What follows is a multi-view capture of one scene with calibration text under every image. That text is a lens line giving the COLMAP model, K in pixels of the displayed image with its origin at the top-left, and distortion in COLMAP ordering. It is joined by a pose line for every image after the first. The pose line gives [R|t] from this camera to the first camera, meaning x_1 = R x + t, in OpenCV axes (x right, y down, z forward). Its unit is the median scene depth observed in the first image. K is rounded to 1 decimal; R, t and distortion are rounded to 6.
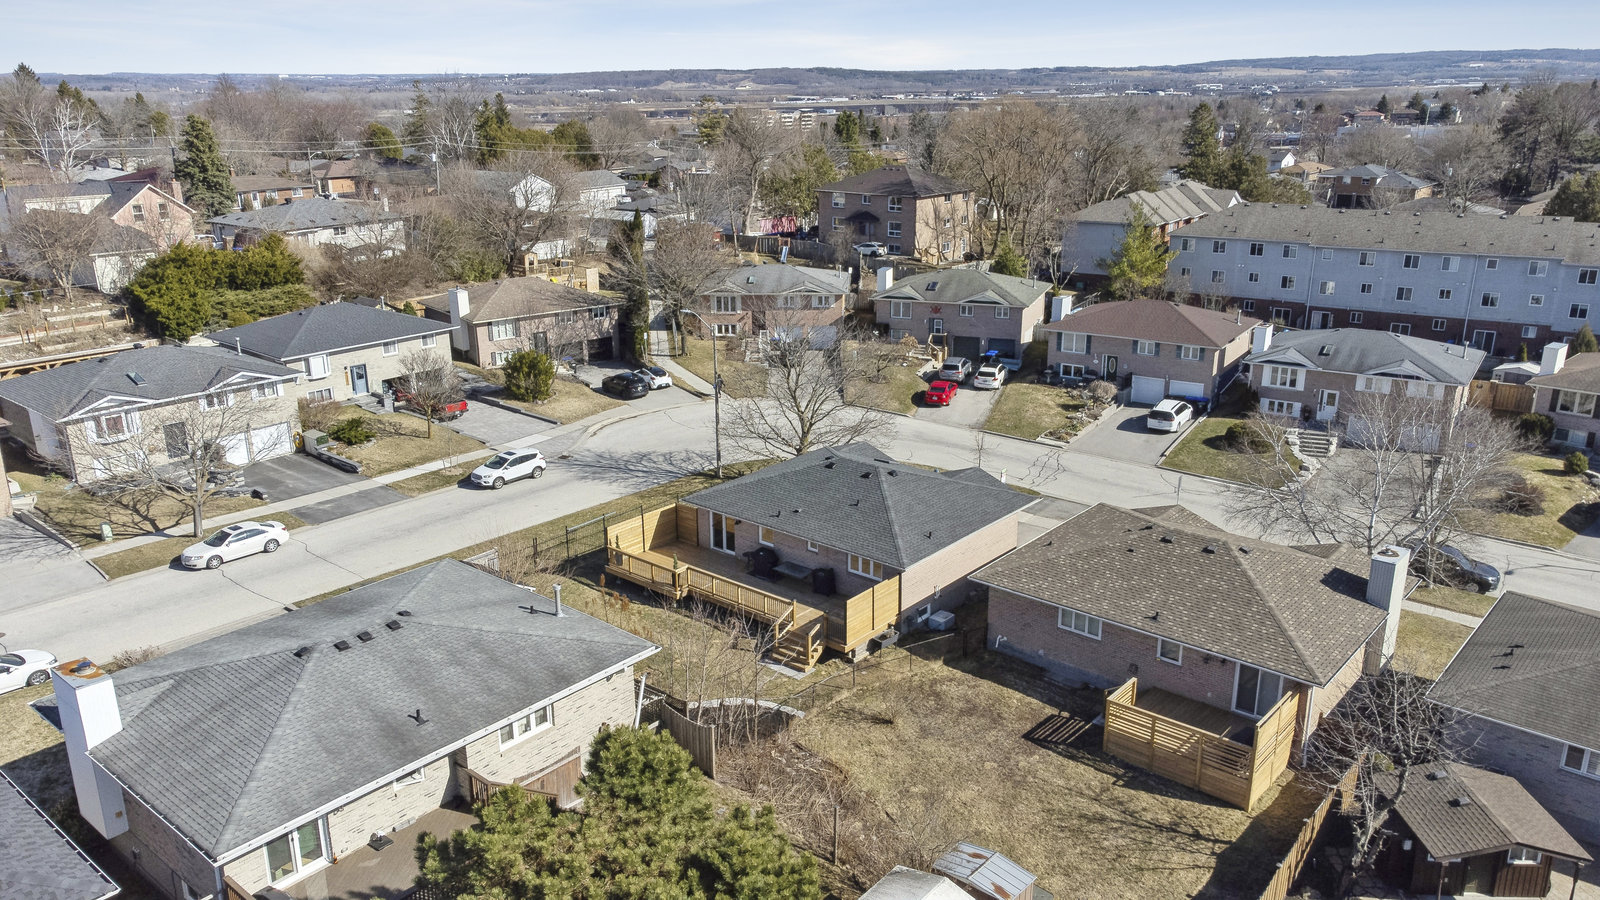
lens RADIAL K [[1189.6, 0, 795.1], [0, 1189.6, 452.7], [0, 0, 1]] dist [0.040333, 0.002604]
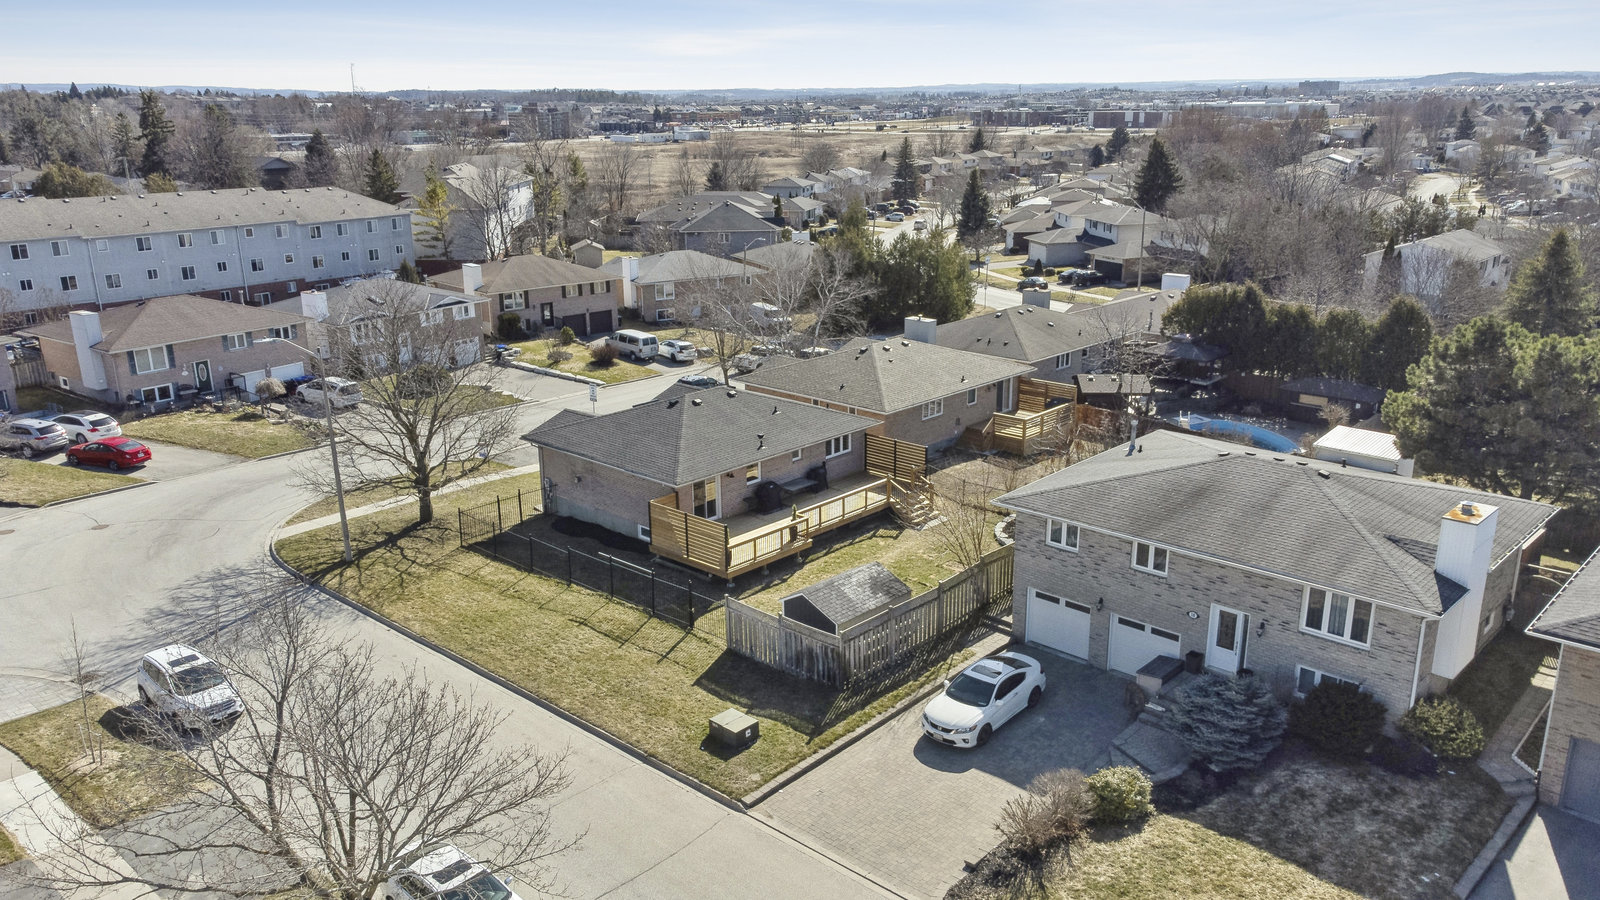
lens RADIAL K [[1207.4, 0, 800.0], [0, 1207.4, 450.0], [0, 0, 1]] dist [0.009830, 0.081352]
pose [[0.035575, -0.273947, 0.961086, -0.596270], [0.308603, 0.917706, 0.250159, -0.112289], [-0.950526, 0.287694, 0.117188, 0.526585]]
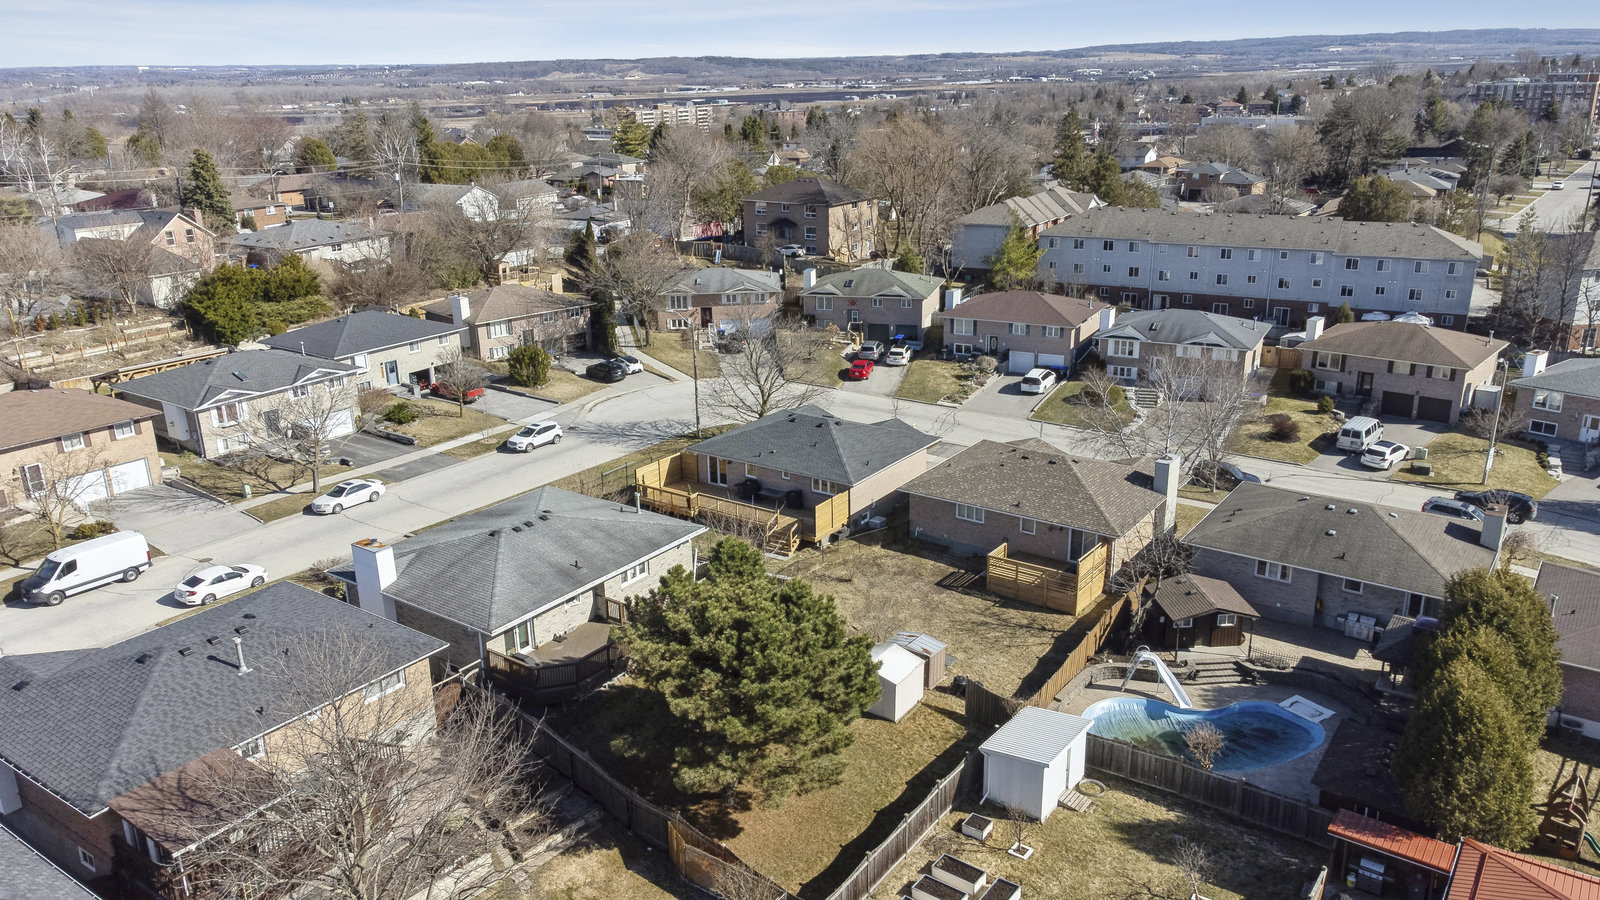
lens RADIAL K [[1189.6, 0, 795.1], [0, 1189.6, 452.7], [0, 0, 1]] dist [0.040333, 0.002604]
pose [[0.996015, -0.037624, 0.080867, -0.053018], [0.036875, 0.999262, 0.010735, 0.022122], [-0.081211, -0.007710, 0.996667, -0.253041]]
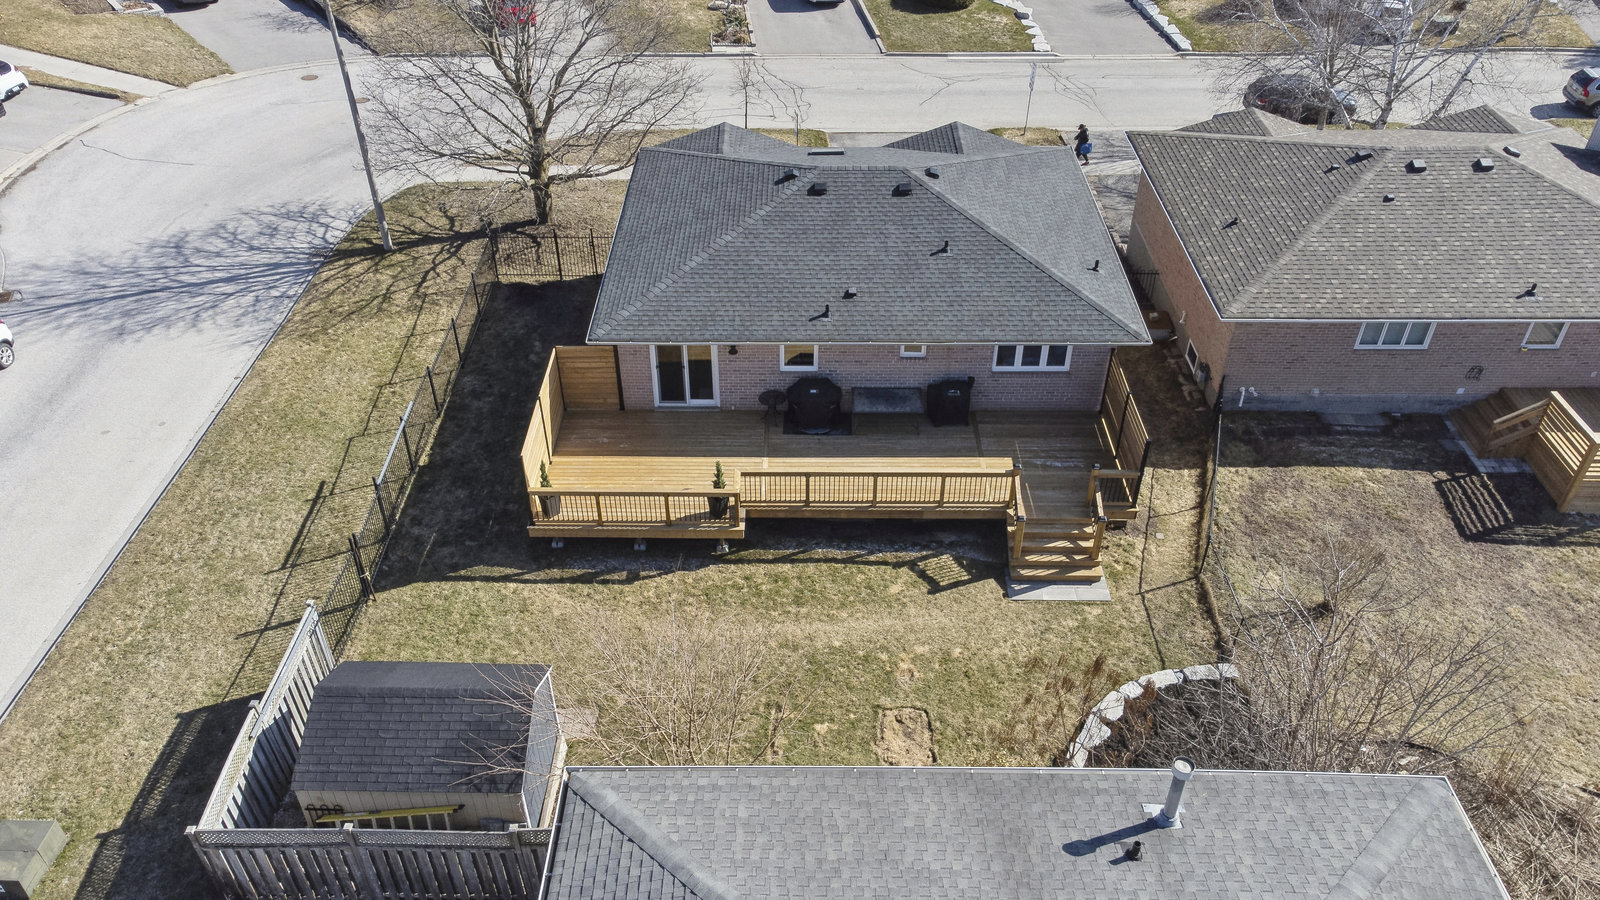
lens RADIAL K [[1189.6, 0, 795.1], [0, 1189.6, 452.7], [0, 0, 1]] dist [0.040333, 0.002604]
pose [[0.762590, -0.391309, 0.515105, -0.198362], [0.190221, 0.896733, 0.399607, -0.065510], [-0.618282, -0.206752, 0.758275, 0.365498]]
